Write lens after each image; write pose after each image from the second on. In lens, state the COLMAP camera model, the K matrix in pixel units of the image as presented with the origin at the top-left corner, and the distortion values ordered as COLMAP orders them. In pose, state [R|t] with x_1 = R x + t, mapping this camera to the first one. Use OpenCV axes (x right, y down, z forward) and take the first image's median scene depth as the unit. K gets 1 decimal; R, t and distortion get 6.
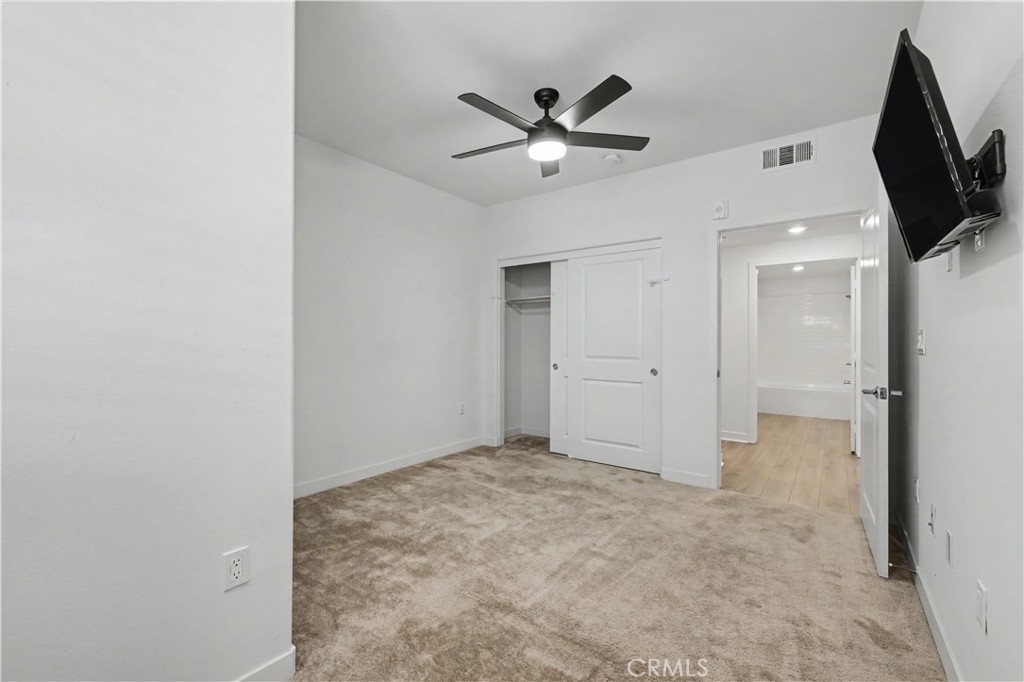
lens RADIAL K [[433.5, 0, 515.0], [0, 433.5, 338.6], [0, 0, 1]] dist [-0.002501, 0.000482]
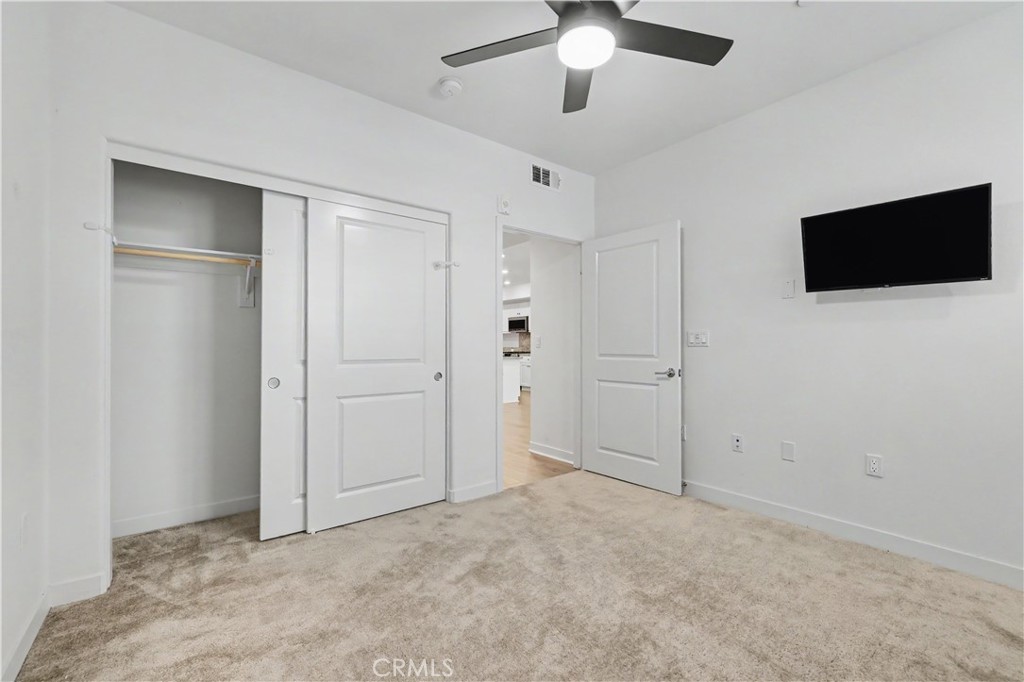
lens RADIAL K [[433.5, 0, 514.1], [0, 433.5, 345.0], [0, 0, 1]] dist [-0.002501, 0.000482]
pose [[0.271623, -0.005272, 0.962389, -0.431345], [-0.003459, 0.999973, 0.006454, 0.013765], [-0.962398, -0.005082, 0.271597, 0.669847]]
